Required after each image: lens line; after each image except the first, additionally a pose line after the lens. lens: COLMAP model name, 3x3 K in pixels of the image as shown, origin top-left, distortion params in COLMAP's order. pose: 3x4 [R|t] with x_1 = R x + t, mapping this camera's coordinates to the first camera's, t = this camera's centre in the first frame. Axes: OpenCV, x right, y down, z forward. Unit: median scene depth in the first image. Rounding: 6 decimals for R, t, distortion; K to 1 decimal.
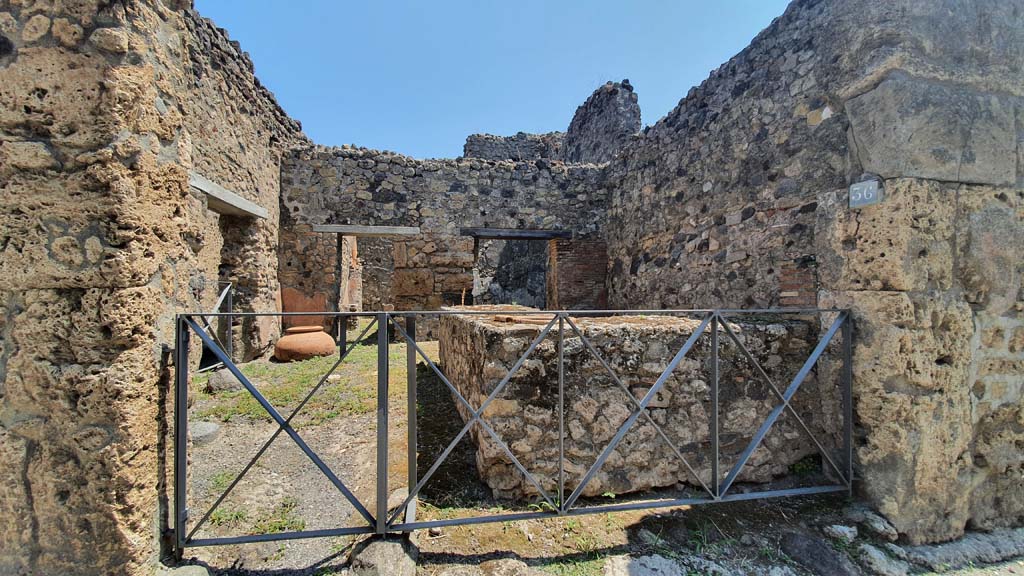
lens RADIAL K [[404.3, 0, 506.4], [0, 404.3, 285.5], [0, 0, 1]] dist [0.010457, -0.016619]
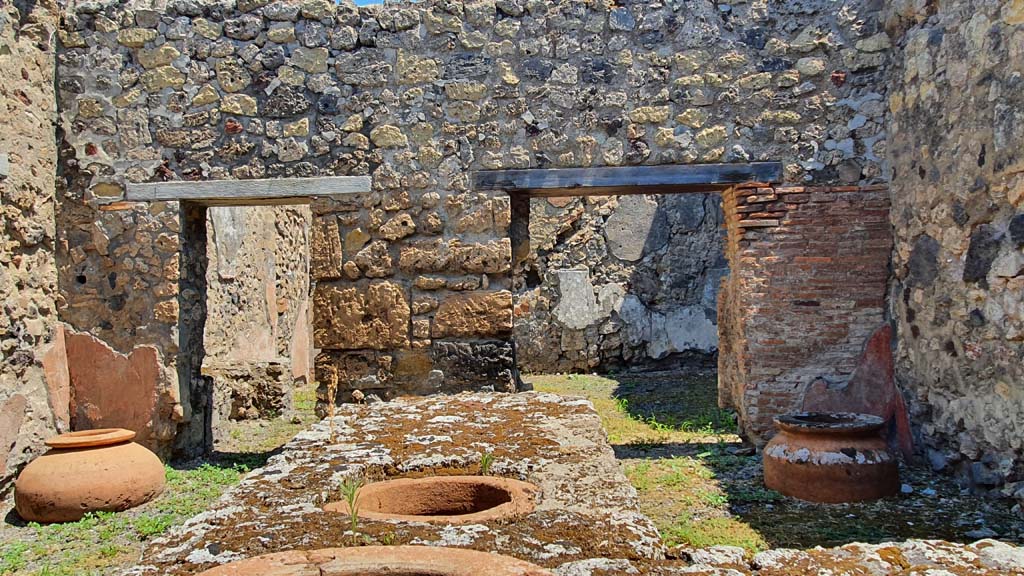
lens RADIAL K [[782.9, 0, 511.4], [0, 782.9, 300.3], [0, 0, 1]] dist [0.001495, 0.006111]
pose [[0.971337, -0.020665, -0.236808, 0.166785], [0.023990, 0.999650, 0.011167, -0.048017], [0.236494, -0.016528, 0.971492, 0.498067]]
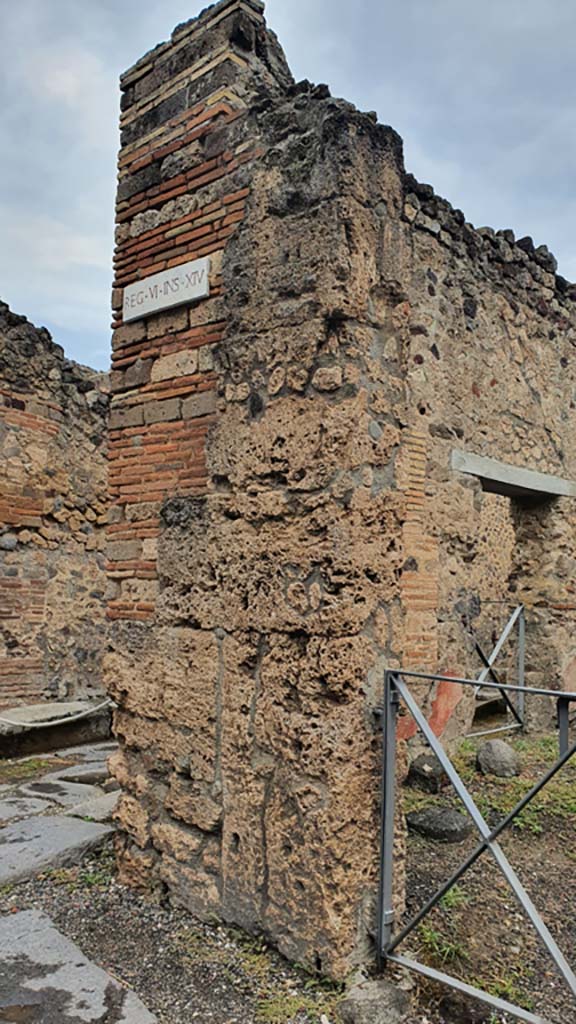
lens RADIAL K [[801.7, 0, 295.2], [0, 801.7, 530.1], [0, 0, 1]] dist [0.241123, -0.799309]
pose [[0.589071, -0.033942, -0.807368, 0.212329], [-0.021778, 0.998088, -0.057850, -0.054862], [0.807788, 0.051661, 0.587206, -0.078735]]
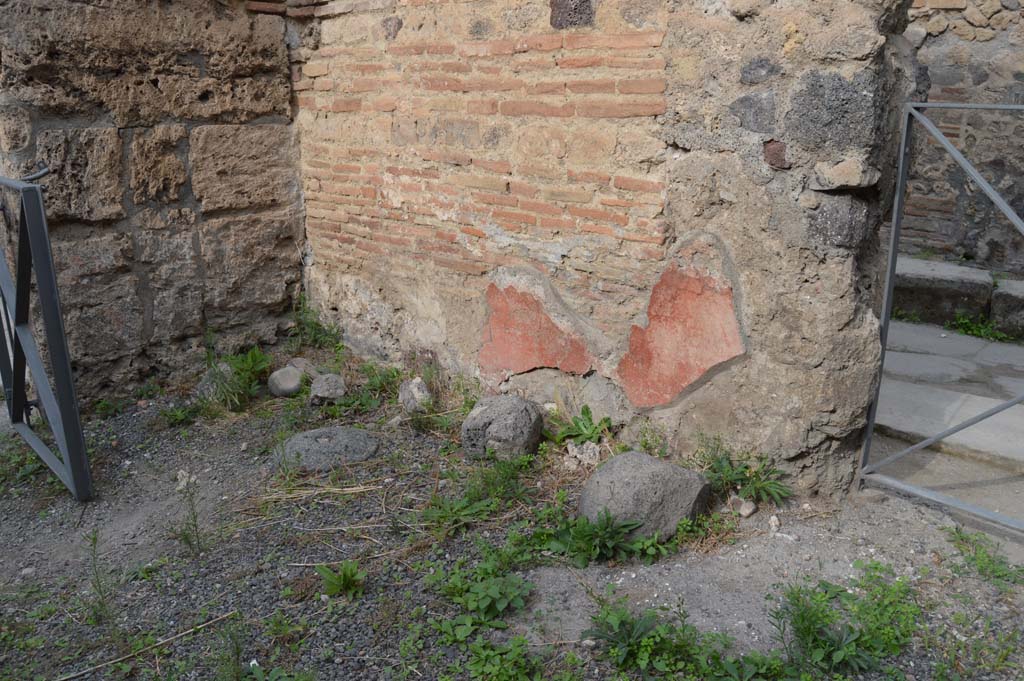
lens RADIAL K [[810.9, 0, 515.6], [0, 810.9, 341.1], [0, 0, 1]] dist [-0.093107, 0.035331]
pose [[-0.830303, 0.172156, -0.530055, -0.380255], [0.012090, 0.956433, 0.291700, -0.019238], [0.557180, 0.235791, -0.796211, 1.404216]]
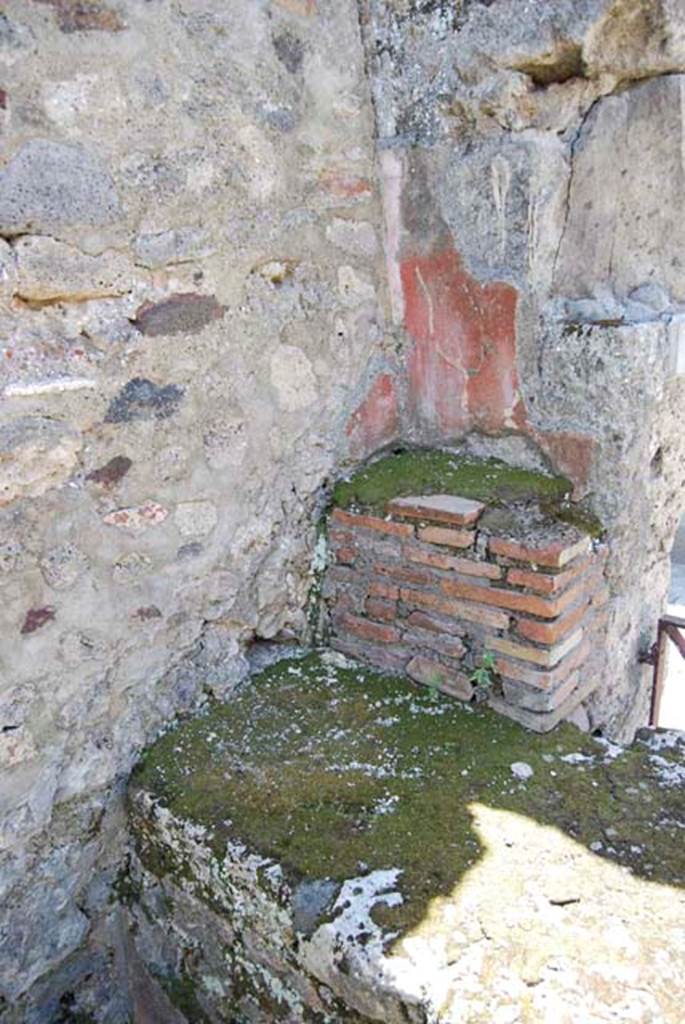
lens RADIAL K [[810.9, 0, 341.9], [0, 810.9, 528.0], [0, 0, 1]] dist [-0.093107, 0.035331]
pose [[-0.620922, -0.200741, 0.757733, 0.263925], [0.043807, 0.956256, 0.289232, -0.174587], [-0.782648, 0.212785, -0.584966, 1.052739]]
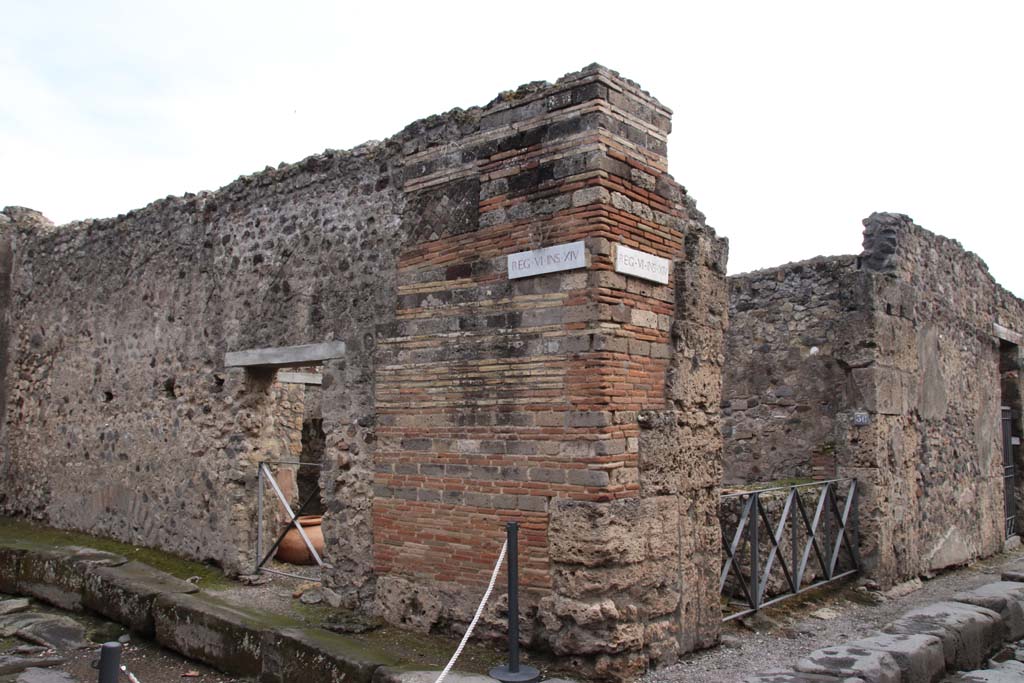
lens RADIAL K [[849.0, 0, 510.5], [0, 849.0, 344.1], [0, 0, 1]] dist [-0.146814, 0.139269]
pose [[0.772983, 0.062995, 0.631292, -1.801564], [-0.012636, 0.996389, -0.083955, -0.134165], [-0.634301, 0.056919, 0.770988, -0.635278]]
